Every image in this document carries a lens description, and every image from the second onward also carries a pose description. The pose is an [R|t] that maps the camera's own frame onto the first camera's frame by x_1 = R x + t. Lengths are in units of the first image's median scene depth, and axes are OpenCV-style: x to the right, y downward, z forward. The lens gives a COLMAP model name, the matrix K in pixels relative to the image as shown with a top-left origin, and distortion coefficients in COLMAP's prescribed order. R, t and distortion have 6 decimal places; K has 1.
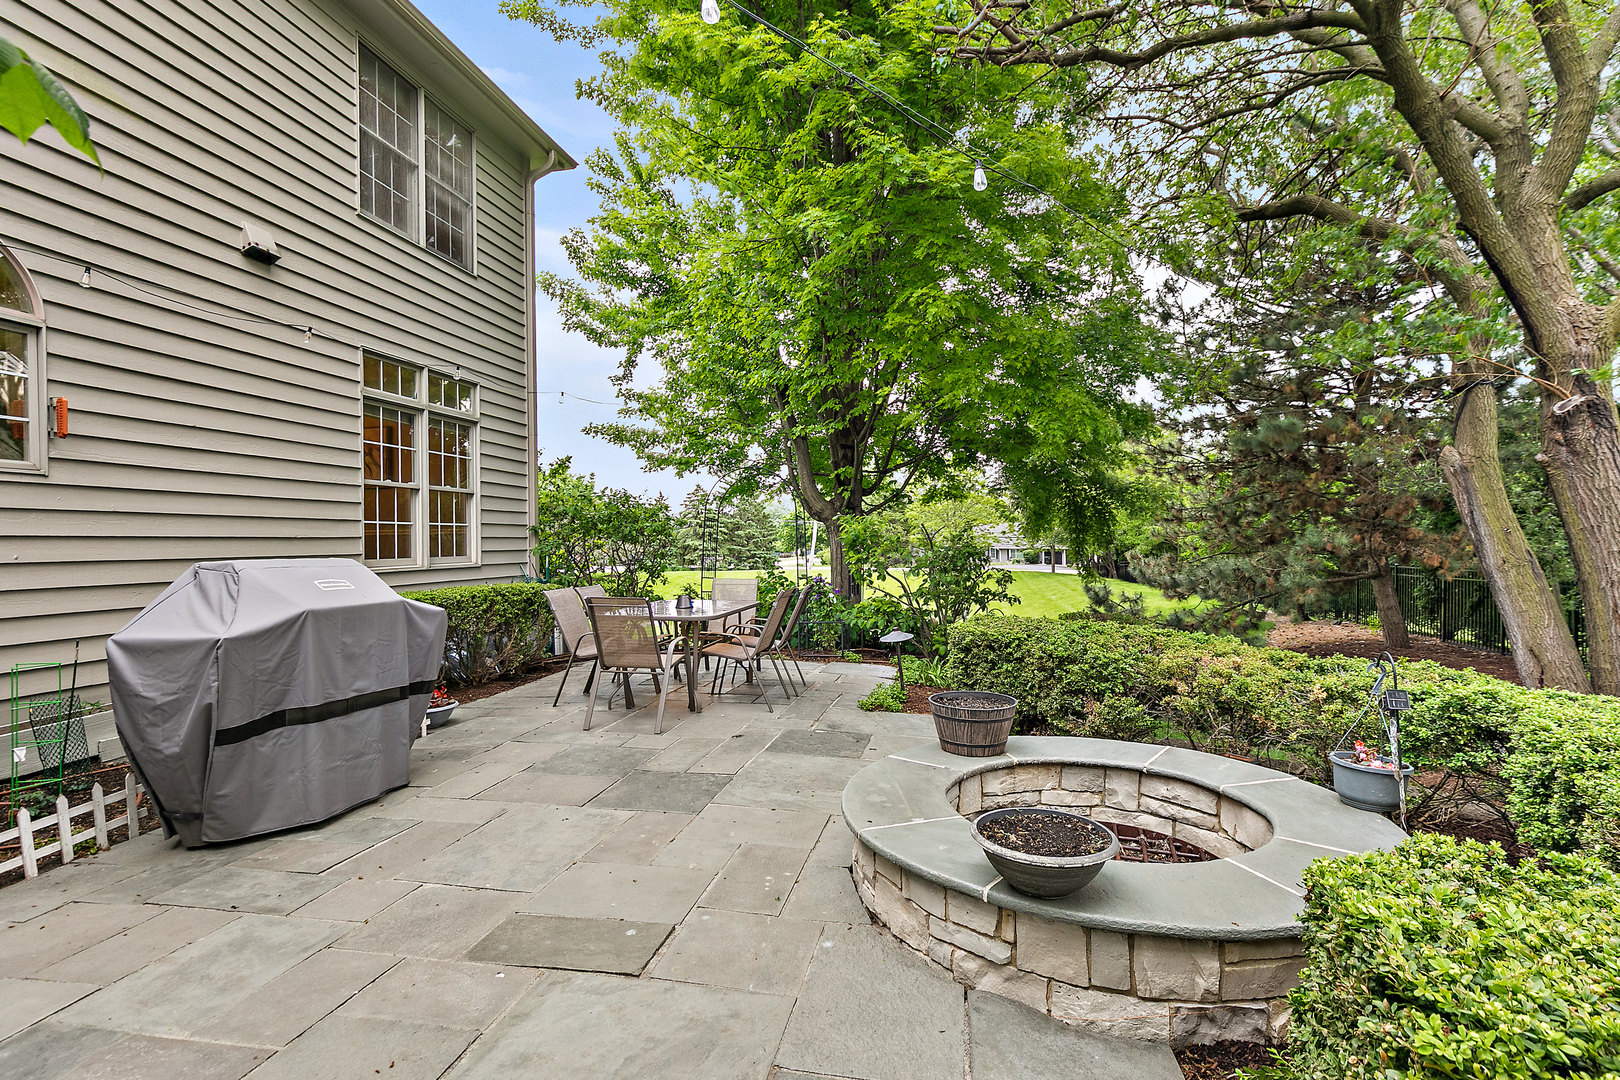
lens RADIAL K [[781.0, 0, 815.0], [0, 781.0, 545.5], [0, 0, 1]] dist [0.003206, 0.000277]
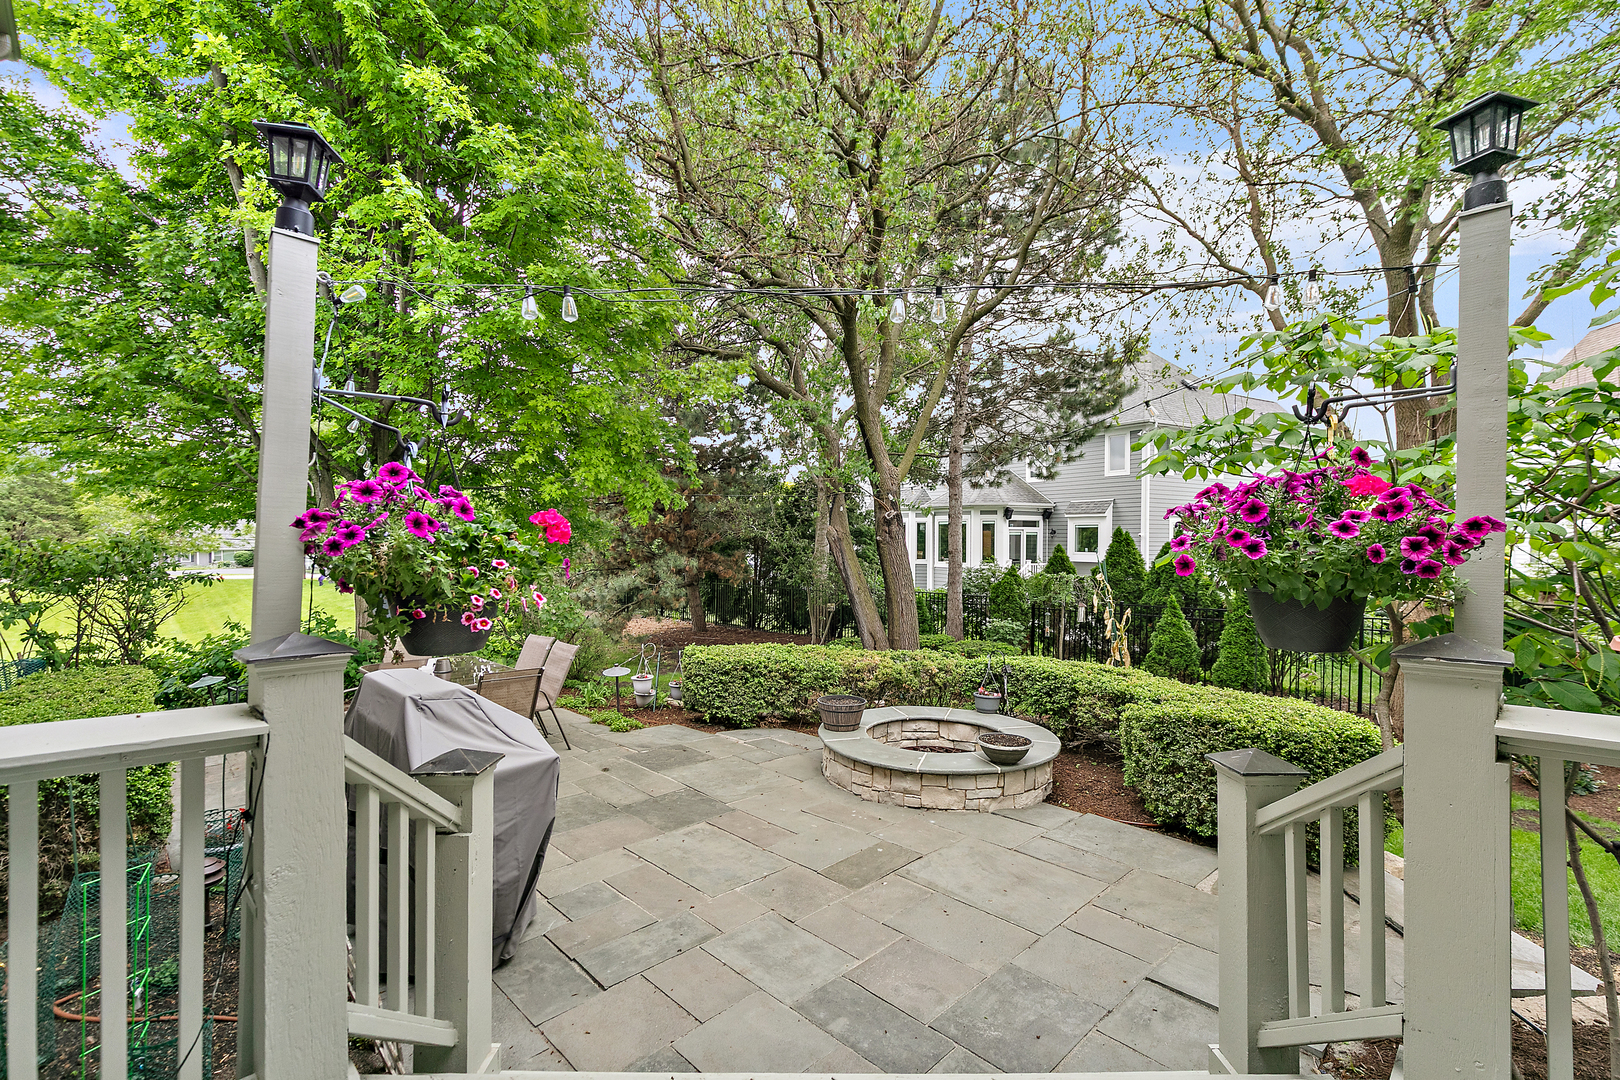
lens RADIAL K [[727.2, 0, 807.8], [0, 727.2, 538.8], [0, 0, 1]] dist [0.004788, 0.000121]
pose [[0.579825, 0.006859, 0.814712, -1.289197], [-0.000539, 0.999968, -0.008035, -0.171576], [-0.814741, 0.004220, 0.579810, 0.095075]]
